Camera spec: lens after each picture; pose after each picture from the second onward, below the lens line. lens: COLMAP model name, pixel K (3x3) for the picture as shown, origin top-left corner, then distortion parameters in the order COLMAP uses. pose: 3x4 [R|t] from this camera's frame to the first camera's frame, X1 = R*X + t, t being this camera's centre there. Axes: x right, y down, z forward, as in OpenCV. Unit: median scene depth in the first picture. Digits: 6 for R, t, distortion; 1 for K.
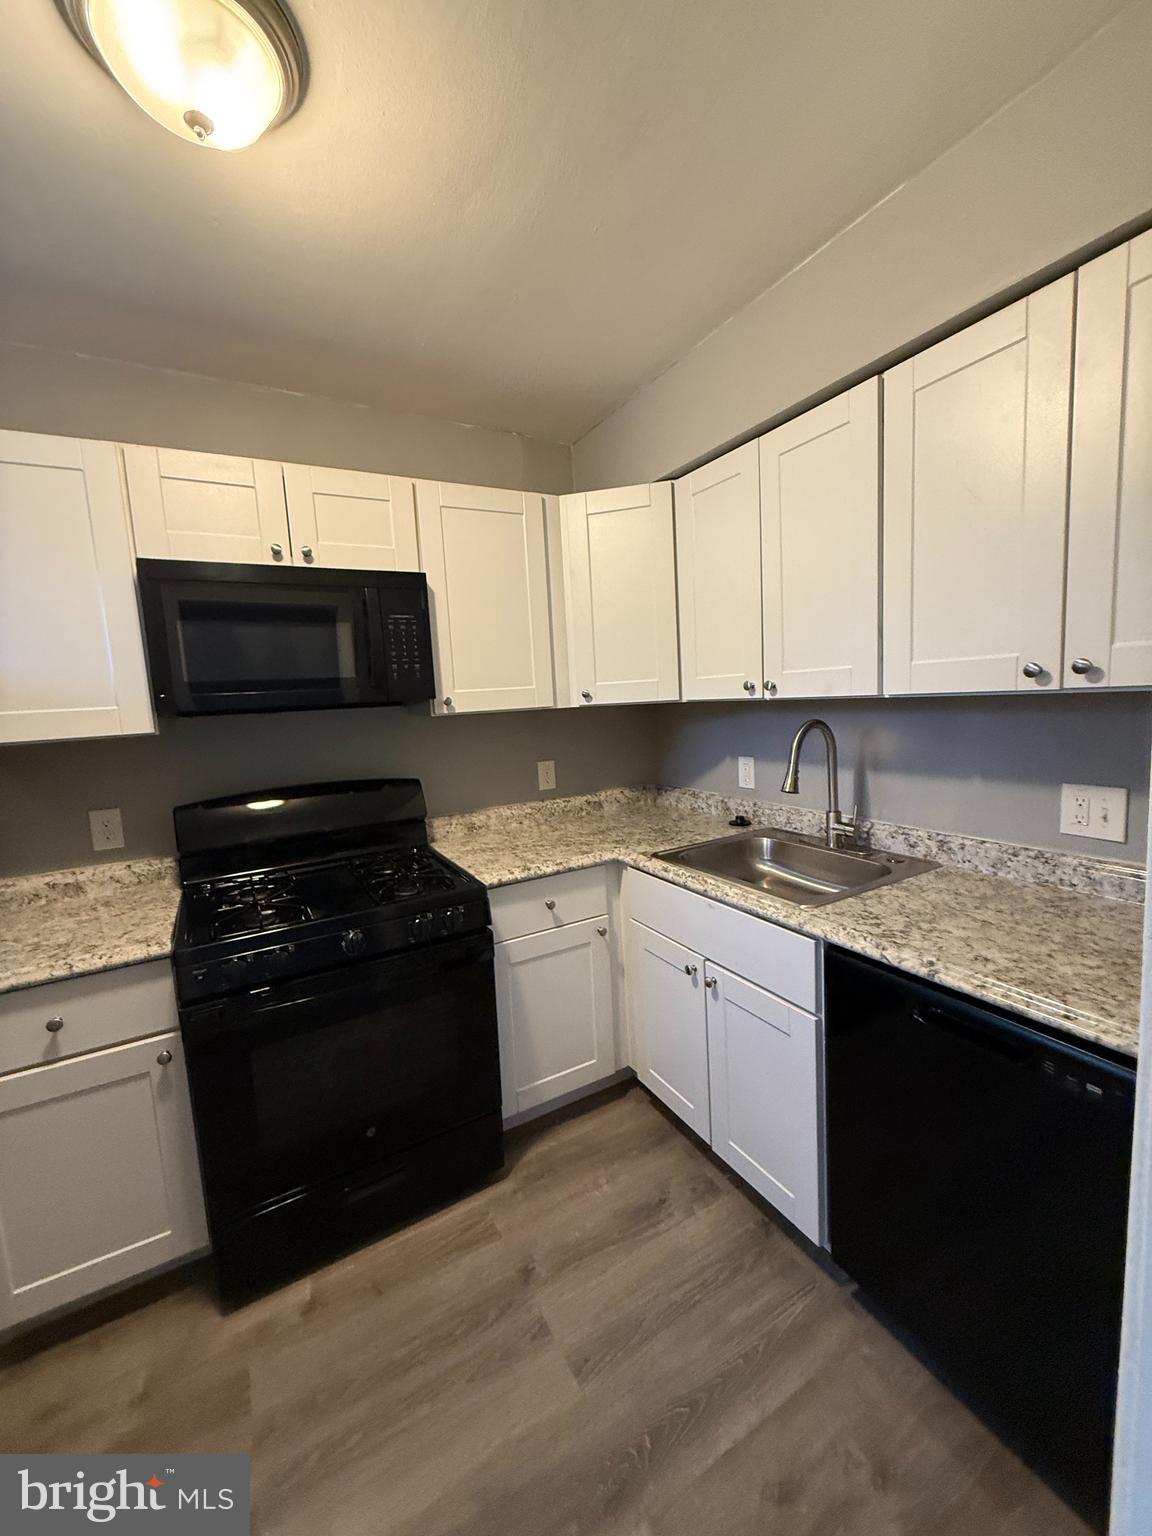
lens RADIAL K [[612.8, 0, 576.5], [0, 612.8, 768.5], [0, 0, 1]] dist [0.002306, -0.000136]
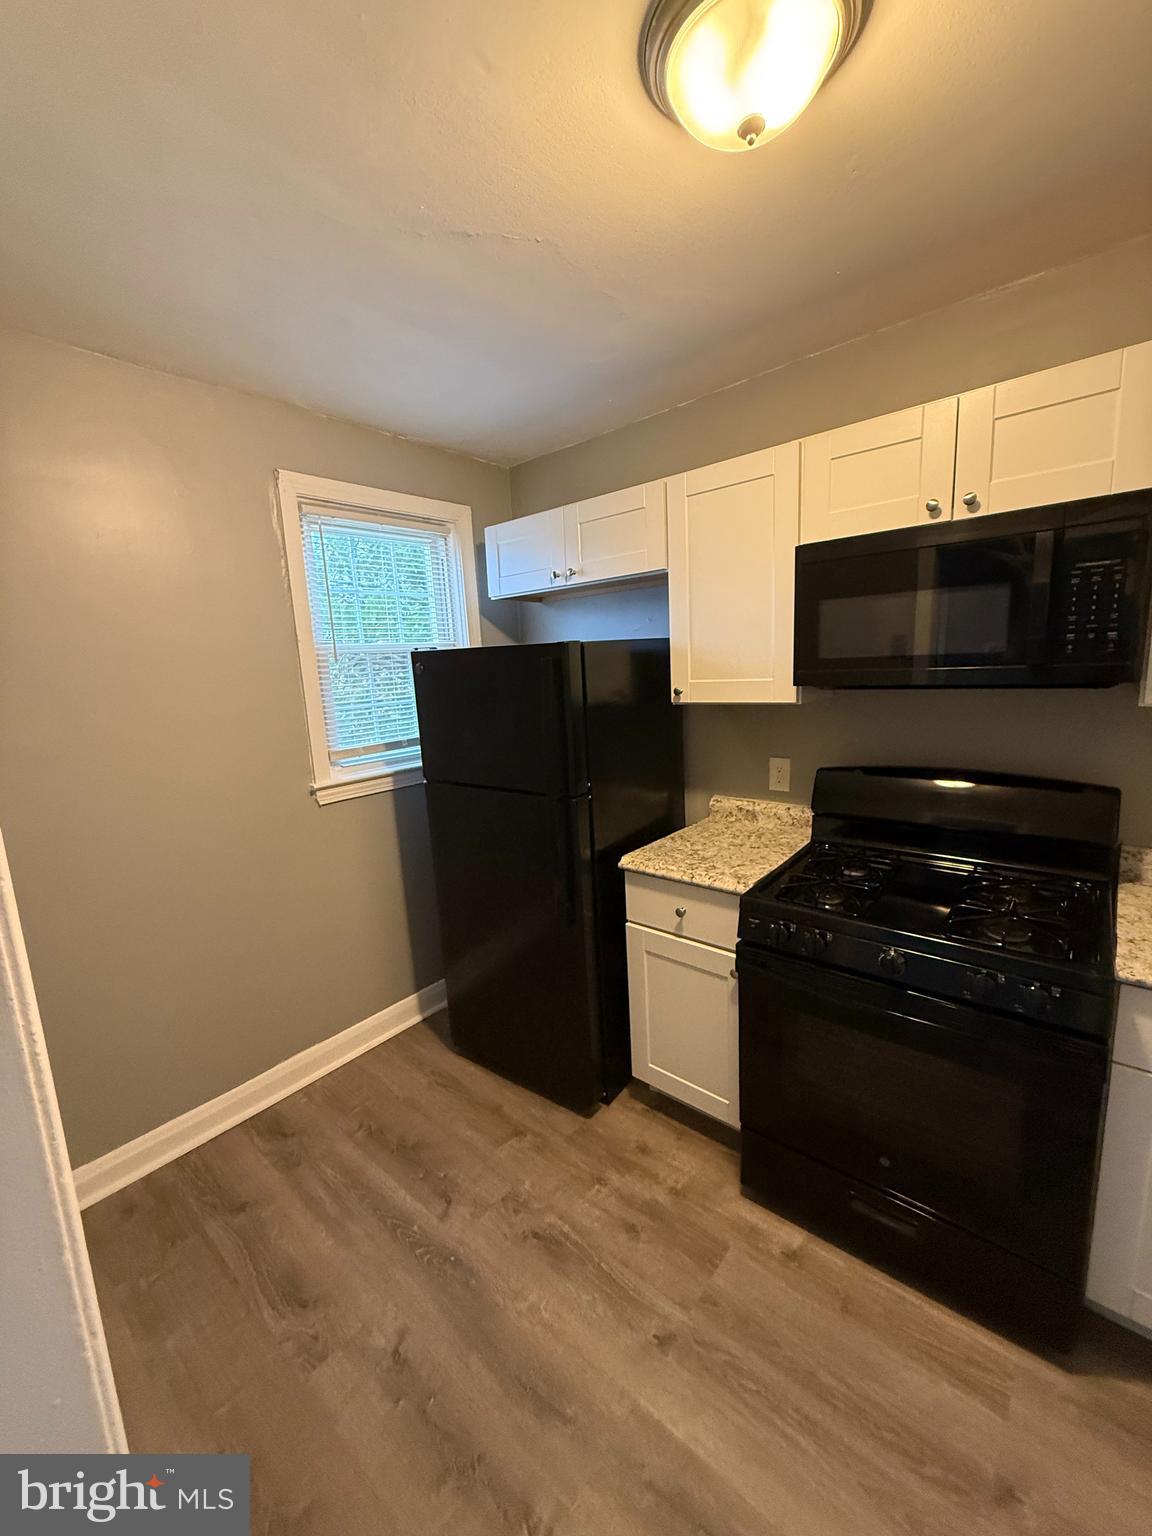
lens RADIAL K [[612.8, 0, 573.7], [0, 612.8, 768.6], [0, 0, 1]] dist [0.002306, -0.000136]
pose [[0.338360, 0.199017, -0.919731, 0.216927], [-0.082968, 0.979883, 0.181511, -0.103319], [0.937352, 0.014892, 0.348065, 0.214379]]
